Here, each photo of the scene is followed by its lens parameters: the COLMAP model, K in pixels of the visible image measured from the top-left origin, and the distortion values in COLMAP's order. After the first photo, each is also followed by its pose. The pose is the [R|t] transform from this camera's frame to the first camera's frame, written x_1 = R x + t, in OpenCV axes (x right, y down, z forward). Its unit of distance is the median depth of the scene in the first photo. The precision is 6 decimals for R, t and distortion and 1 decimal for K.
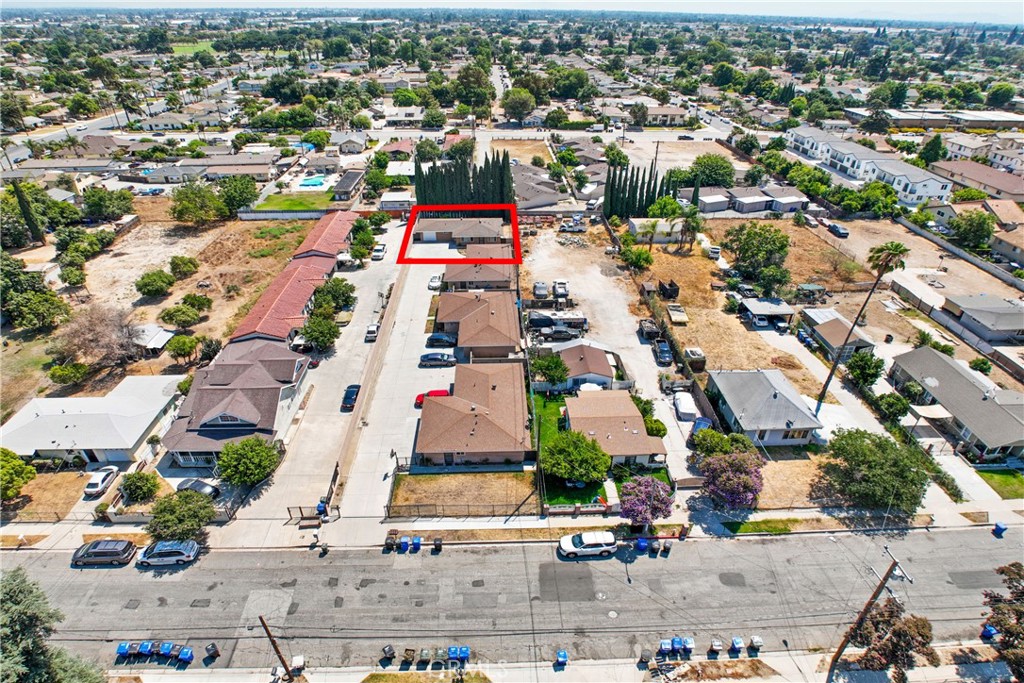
lens RADIAL K [[634.6, 0, 512.0], [0, 634.6, 341.5], [0, 0, 1]] dist [-0.047538, 0.001037]
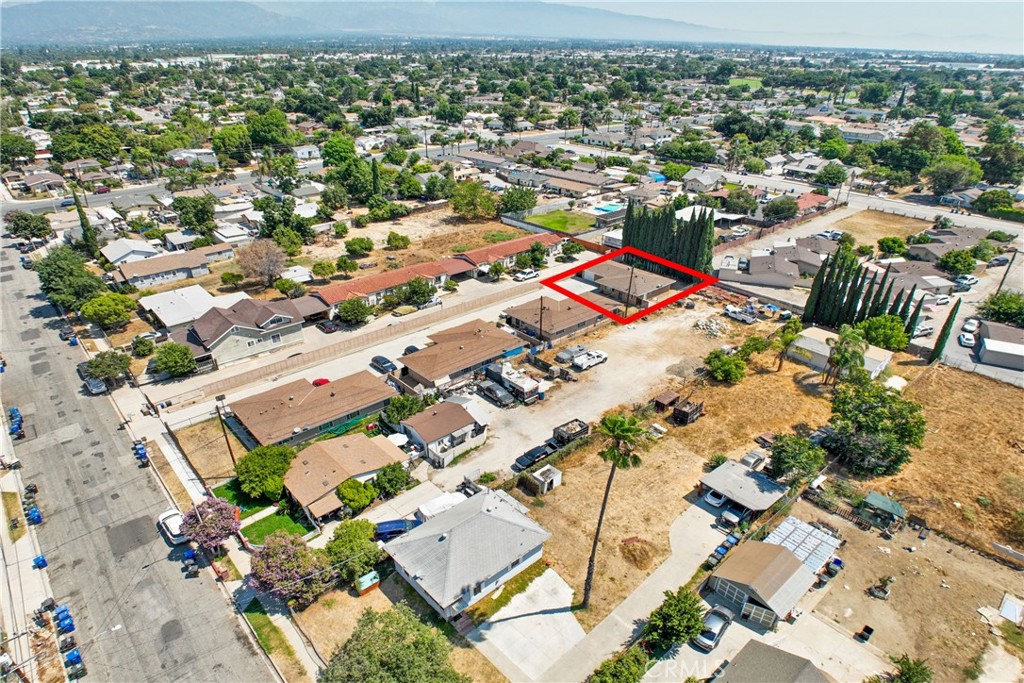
lens RADIAL K [[634.6, 0, 512.0], [0, 634.6, 341.5], [0, 0, 1]] dist [-0.047538, 0.001037]
pose [[0.633547, 0.331400, -0.699137, 0.620274], [-0.365595, 0.924606, 0.106978, -0.165065], [0.681879, 0.187825, 0.706939, 0.313501]]
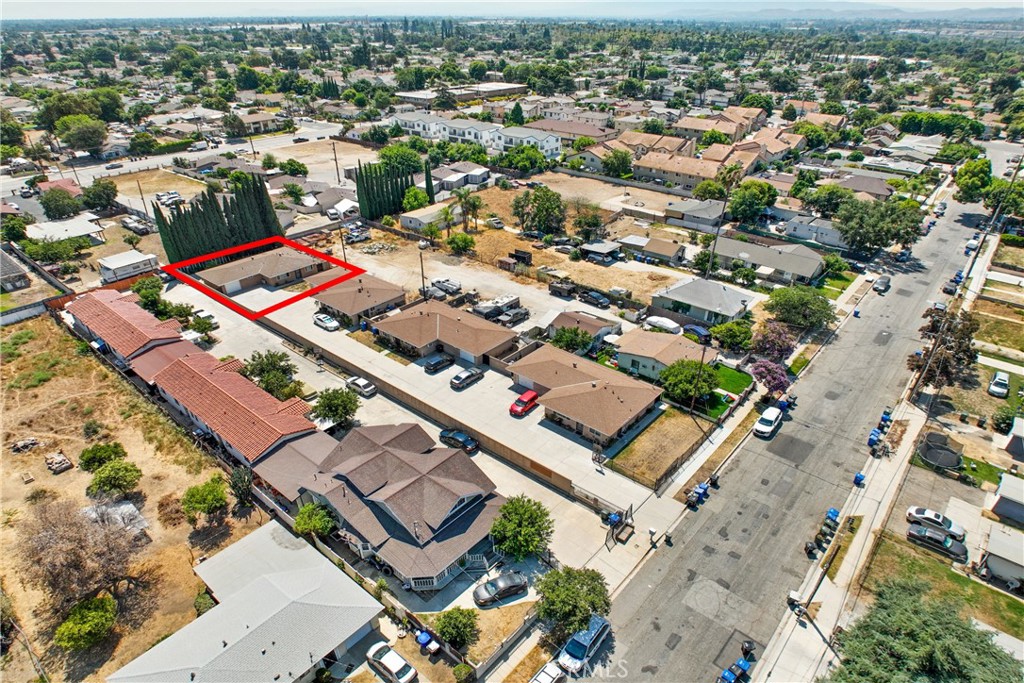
lens RADIAL K [[634.6, 0, 512.0], [0, 634.6, 341.5], [0, 0, 1]] dist [-0.047538, 0.001037]
pose [[0.672509, -0.348334, 0.652989, -0.551534], [0.348960, 0.927322, 0.135283, -0.103137], [-0.652655, 0.136888, 0.745187, 0.193613]]
